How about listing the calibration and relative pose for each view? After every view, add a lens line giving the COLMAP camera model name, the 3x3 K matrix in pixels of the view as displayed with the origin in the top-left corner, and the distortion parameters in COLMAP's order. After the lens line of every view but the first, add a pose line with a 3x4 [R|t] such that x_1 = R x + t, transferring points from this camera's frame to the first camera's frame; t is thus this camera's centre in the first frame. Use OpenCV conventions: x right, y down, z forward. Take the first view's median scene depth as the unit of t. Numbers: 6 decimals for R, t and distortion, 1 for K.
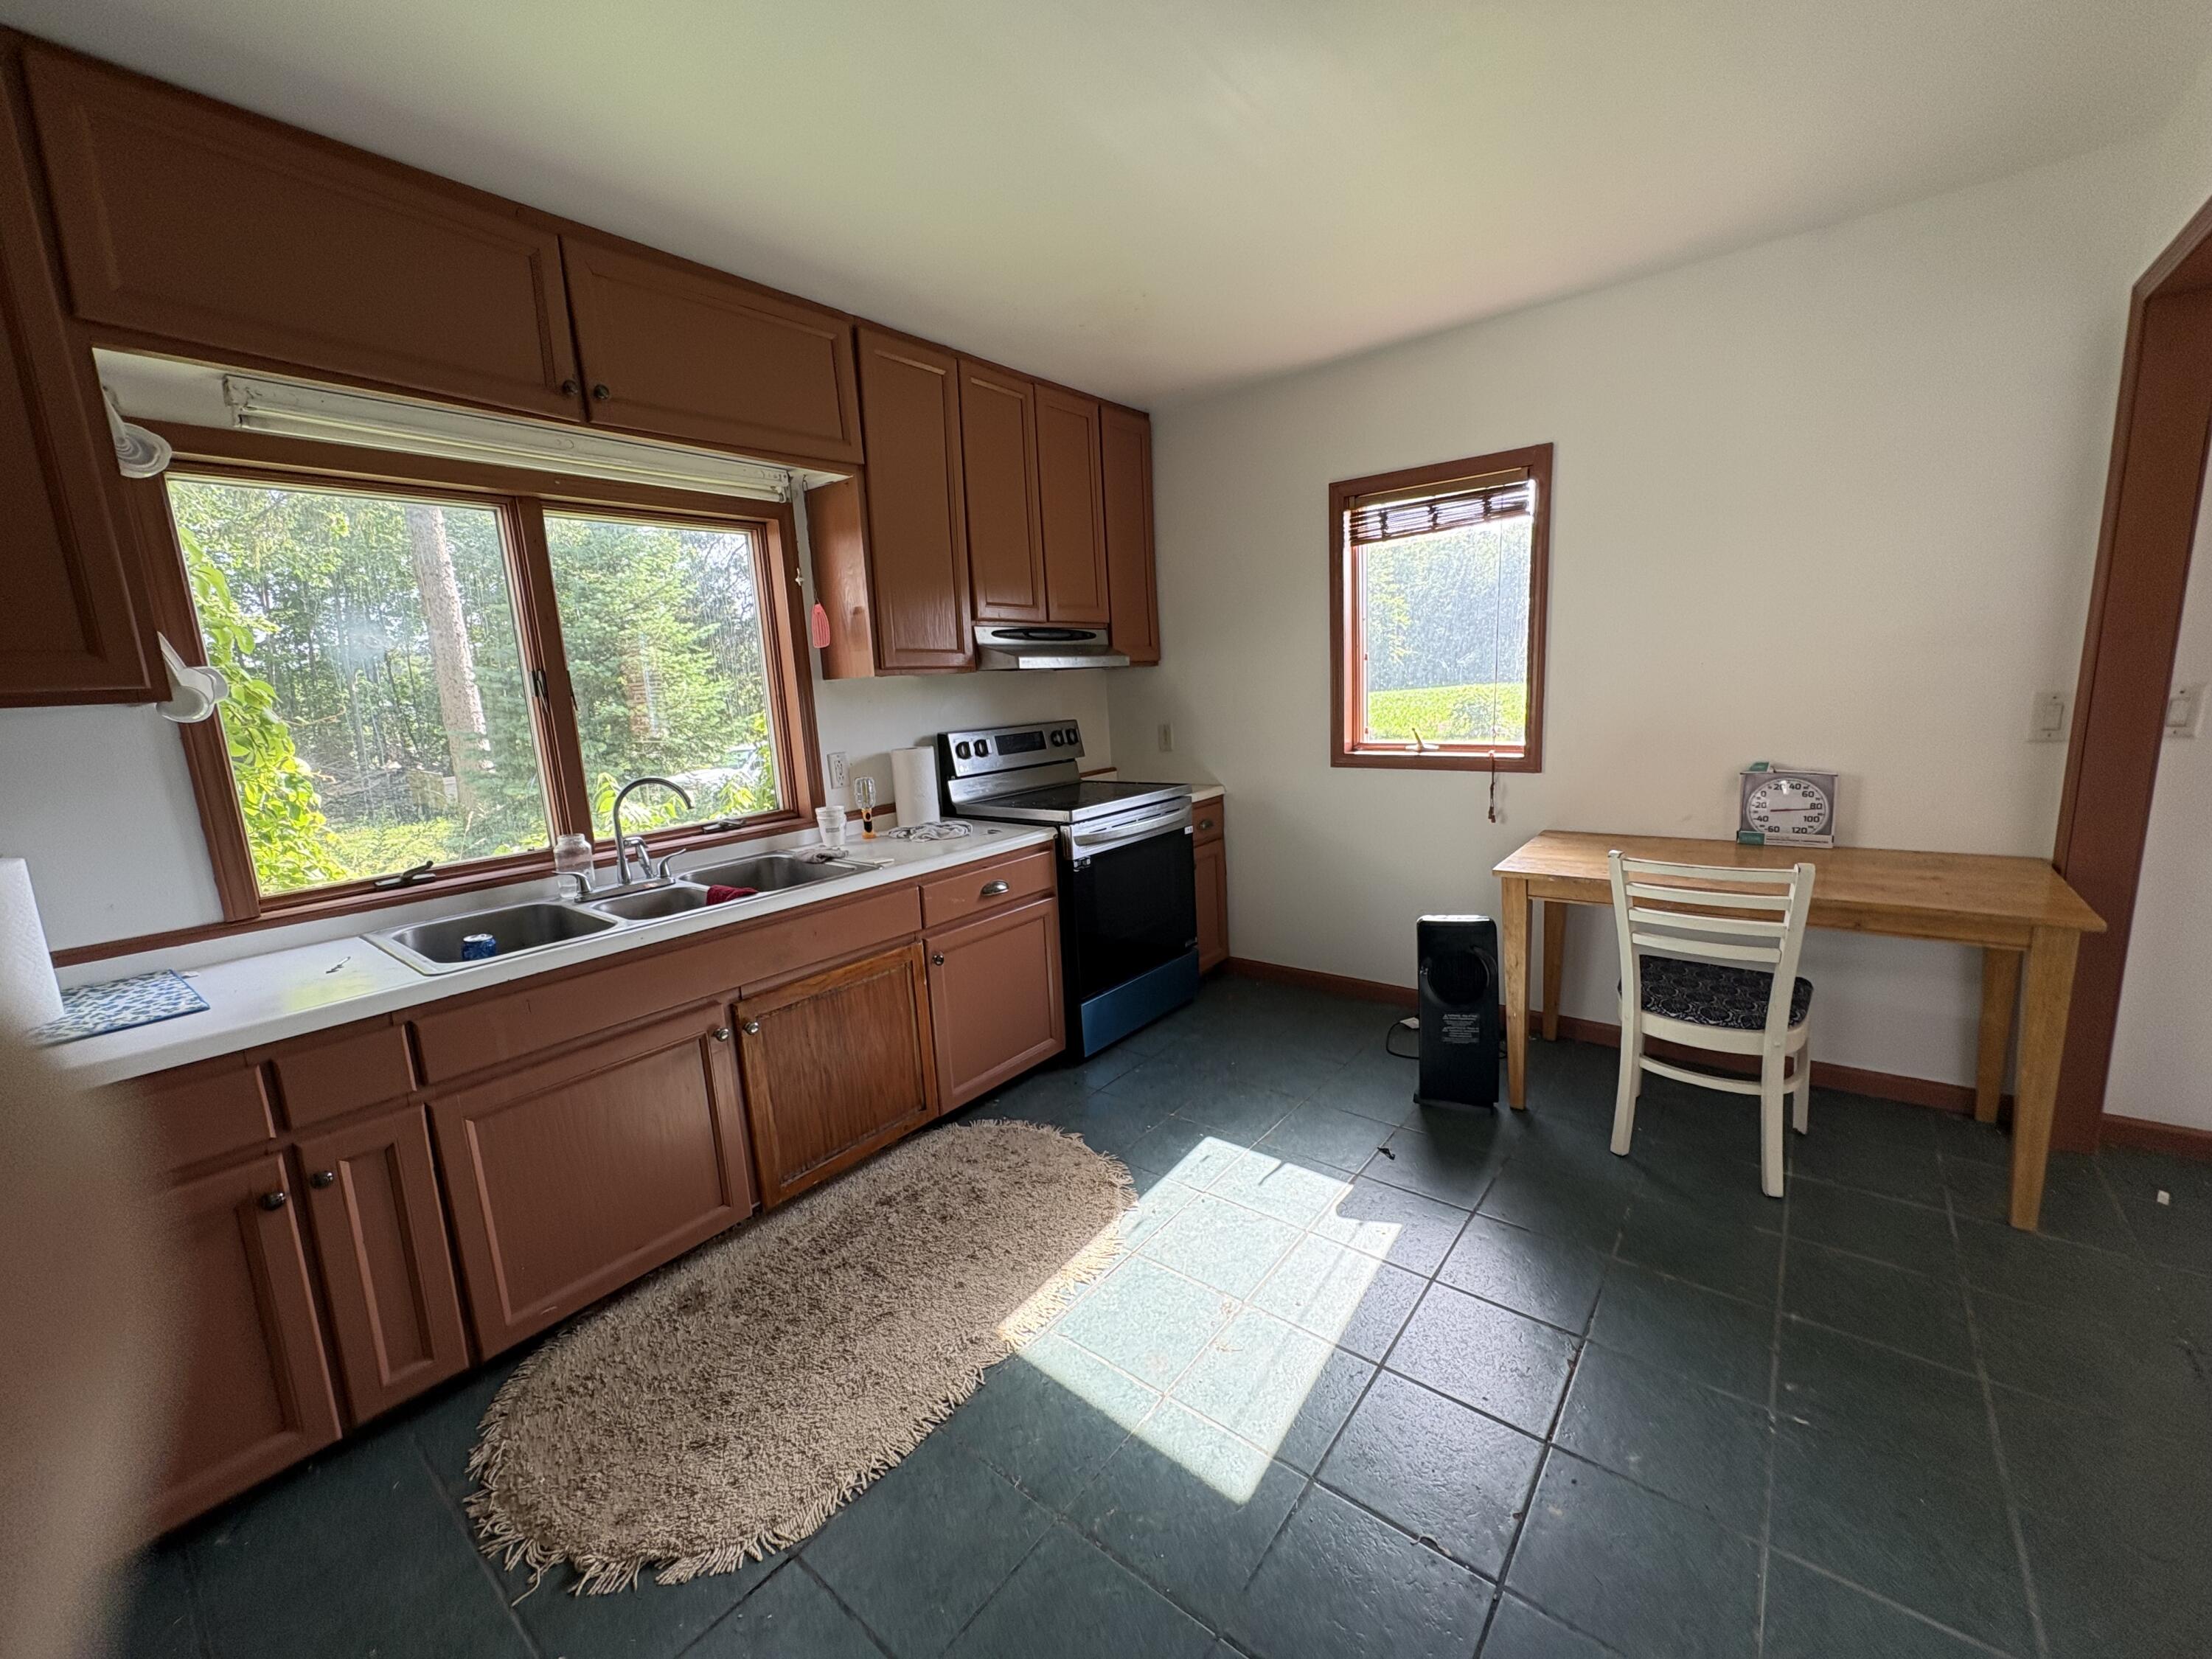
lens RADIAL K [[880.3, 0, 1107.7], [0, 880.3, 826.7], [0, 0, 1]] dist [0.001662, 0.000266]
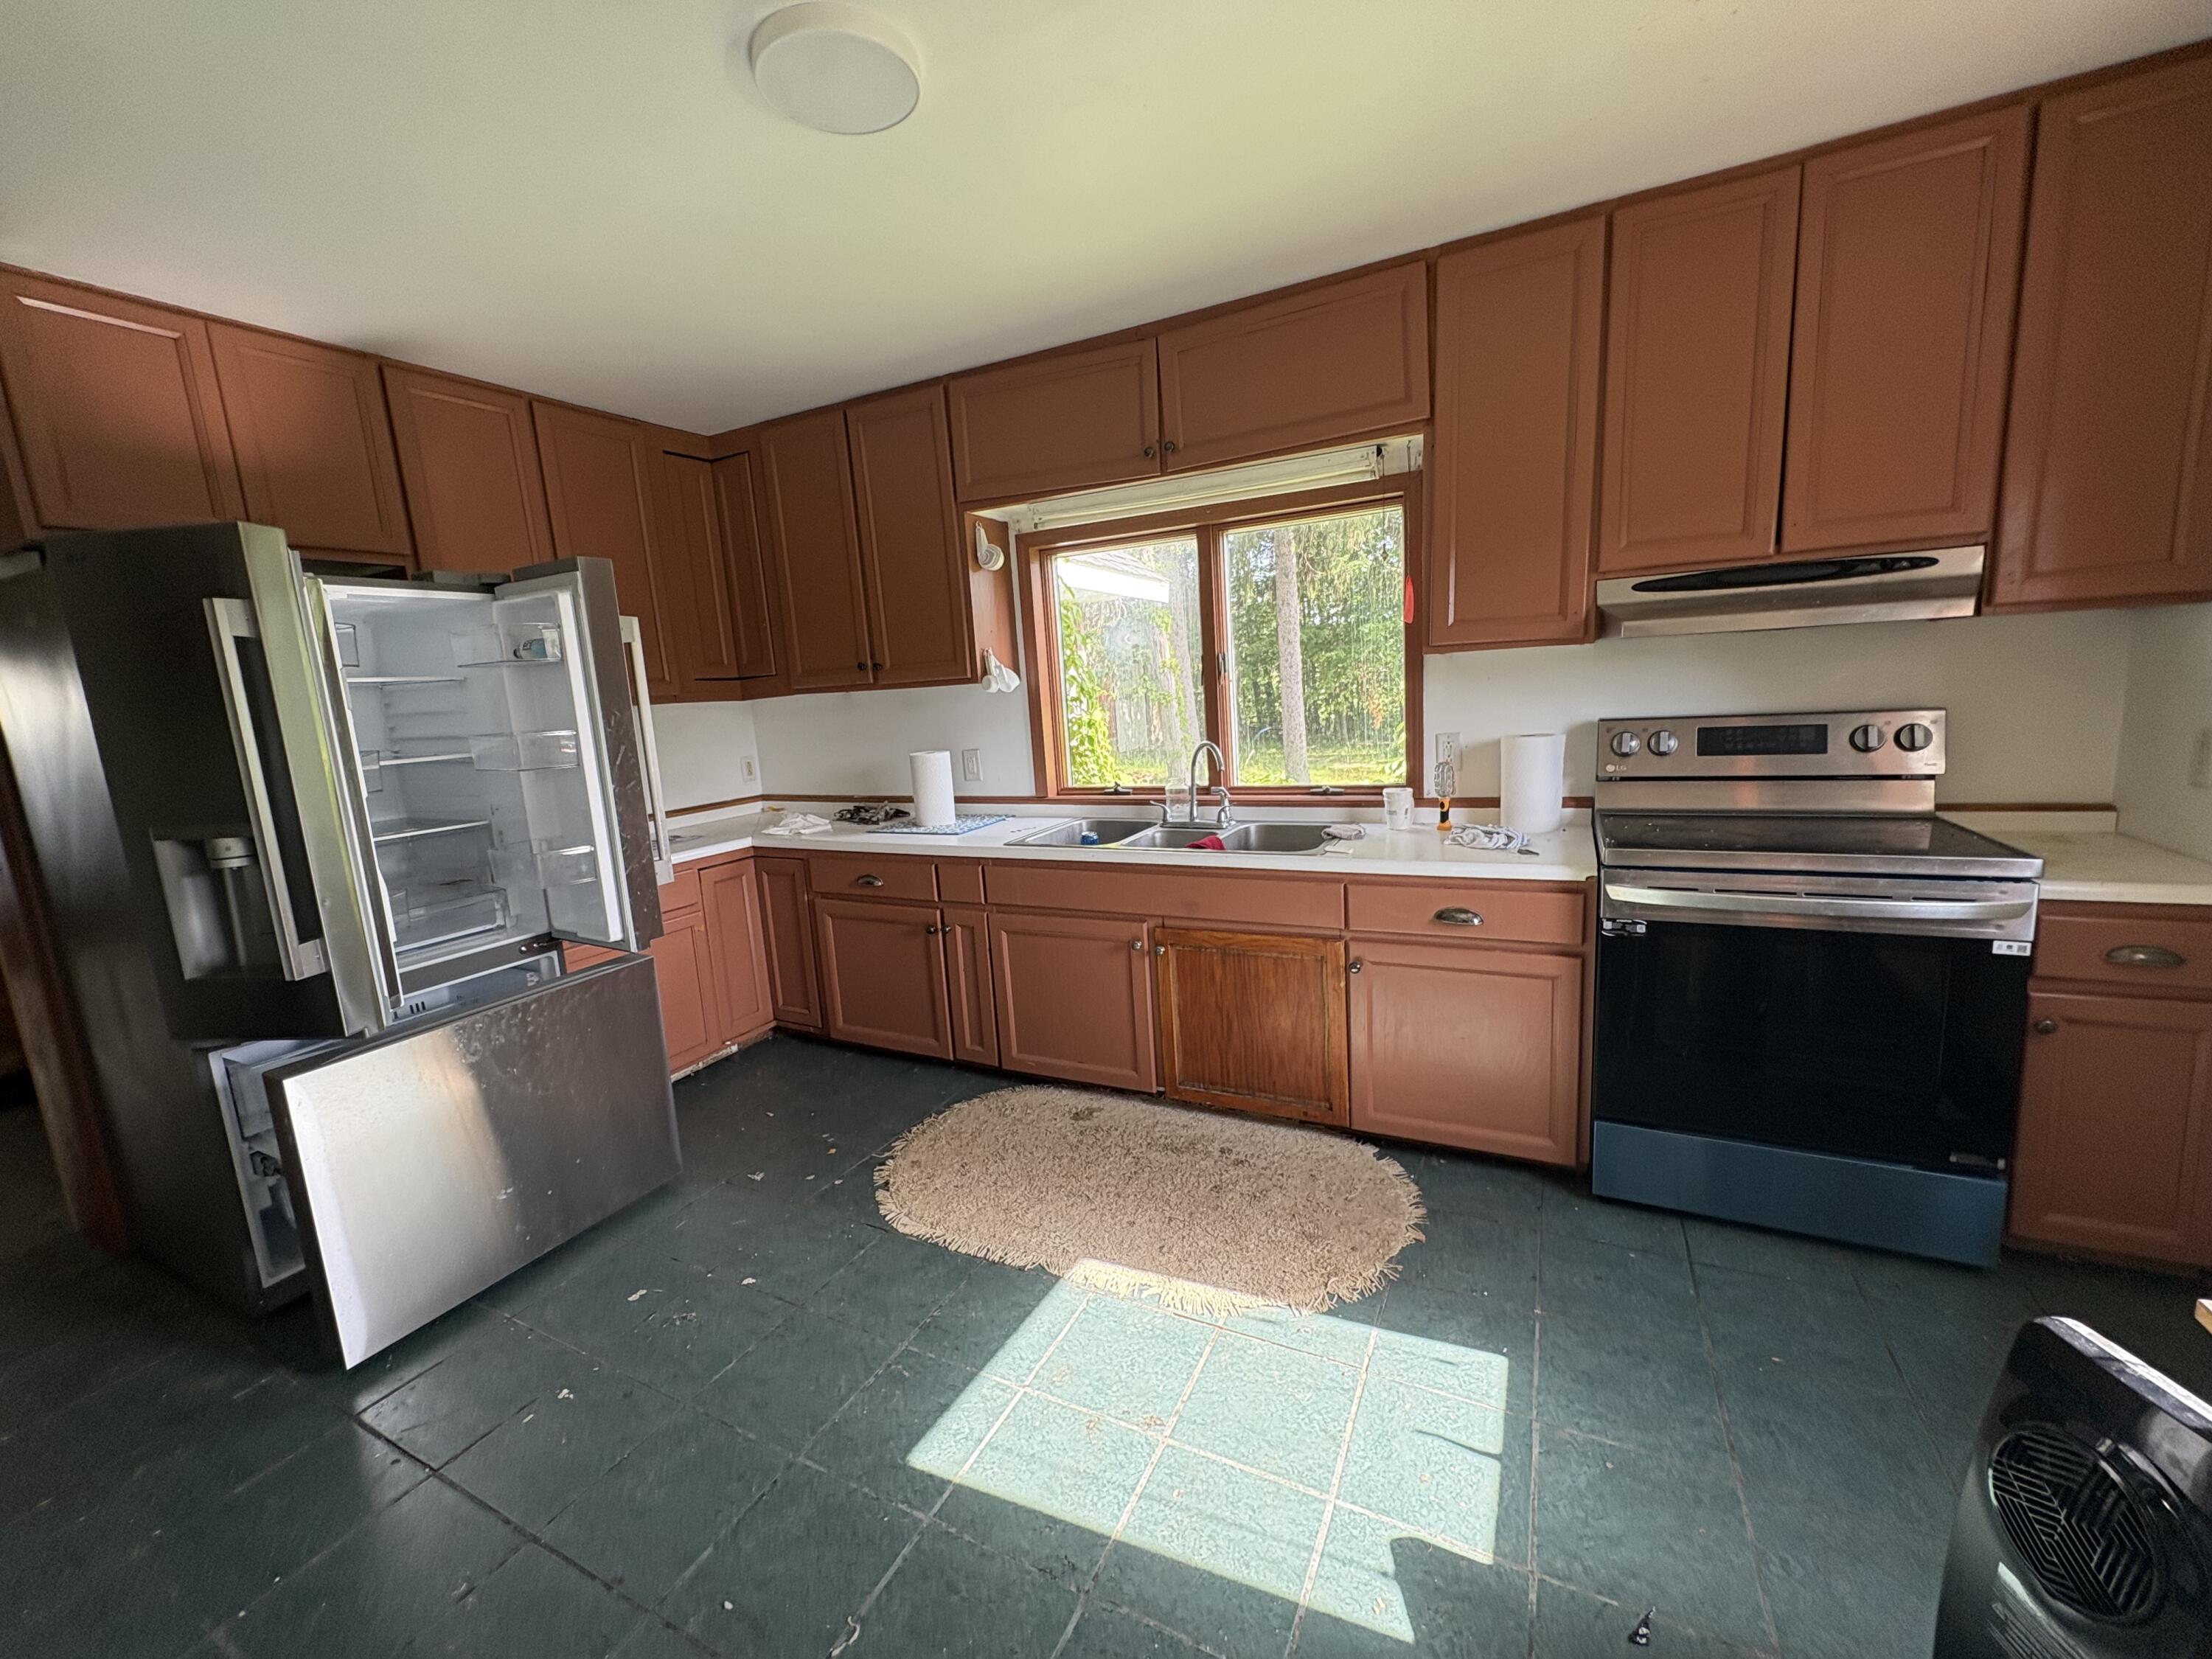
lens RADIAL K [[880.3, 0, 1107.7], [0, 880.3, 829.5], [0, 0, 1]] dist [0.001662, 0.000266]
pose [[0.207810, 0.199228, -0.957666, 0.657941], [-0.111996, 0.977446, 0.179040, -0.138001], [0.971737, 0.070049, 0.225436, 0.560564]]
